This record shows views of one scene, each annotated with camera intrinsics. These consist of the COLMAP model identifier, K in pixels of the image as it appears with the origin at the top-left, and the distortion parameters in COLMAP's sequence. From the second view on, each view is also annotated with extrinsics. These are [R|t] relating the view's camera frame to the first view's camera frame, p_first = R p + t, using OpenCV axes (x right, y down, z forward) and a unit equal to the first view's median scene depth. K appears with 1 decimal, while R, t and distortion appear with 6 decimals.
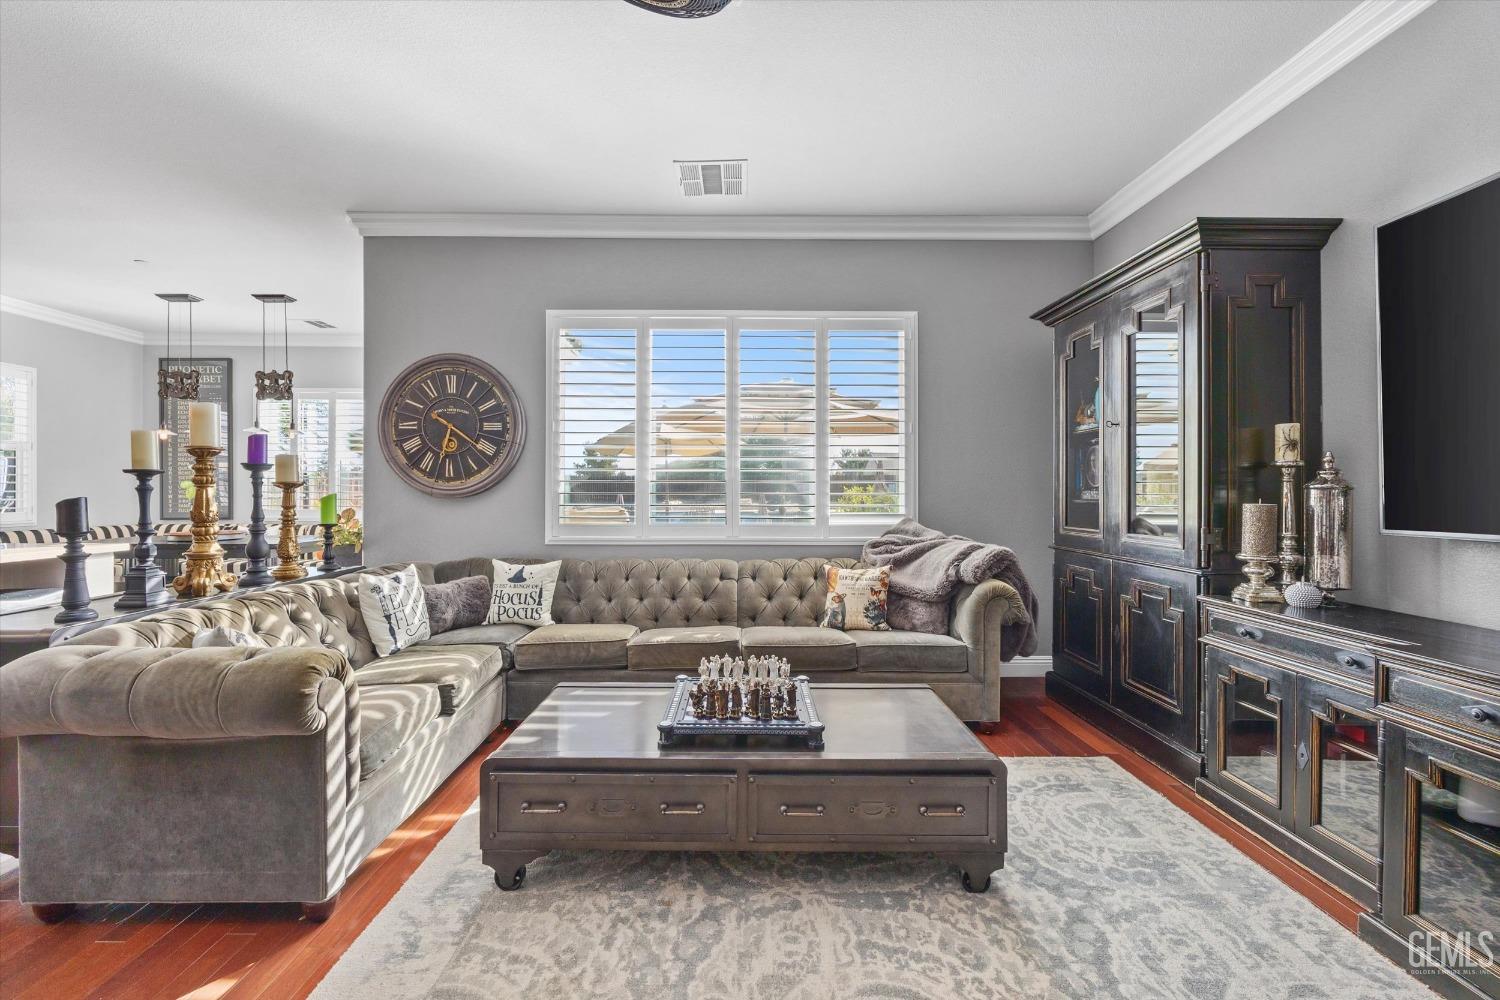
lens RADIAL K [[598.8, 0, 740.5], [0, 598.8, 496.7], [0, 0, 1]] dist [-0.002139, 0.000006]
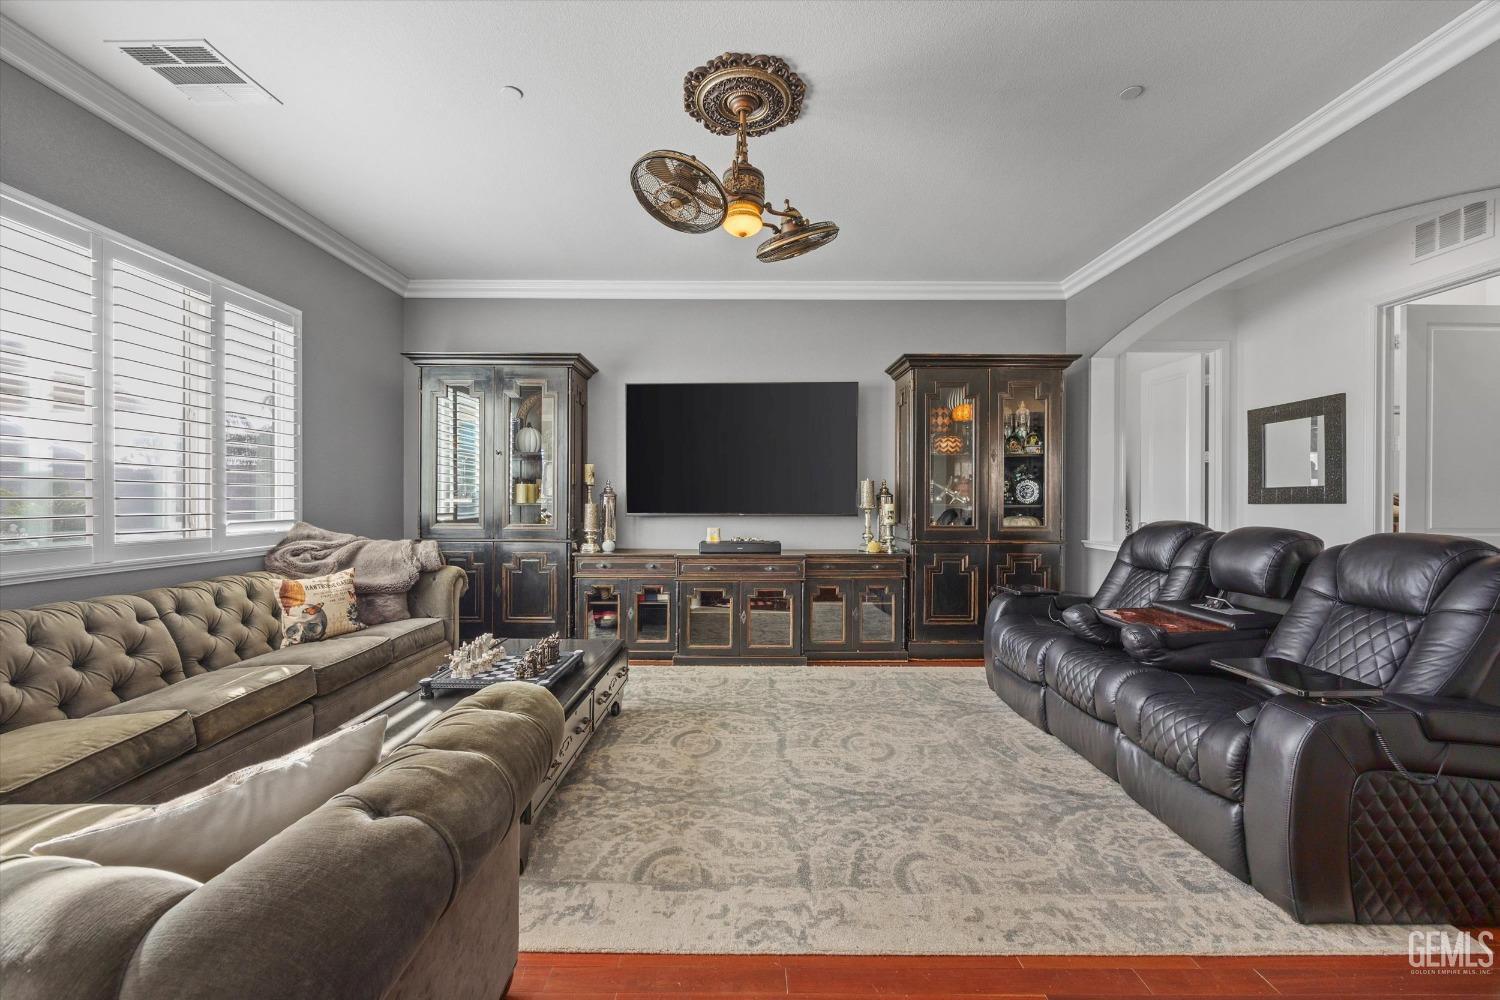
lens RADIAL K [[598.8, 0, 740.5], [0, 598.8, 496.7], [0, 0, 1]] dist [-0.002139, 0.000006]
pose [[0.010549, 0.003627, 0.999938, -0.977735], [0.004226, 0.999984, -0.003672, -0.000474], [-0.999935, 0.004265, 0.010533, 0.406278]]
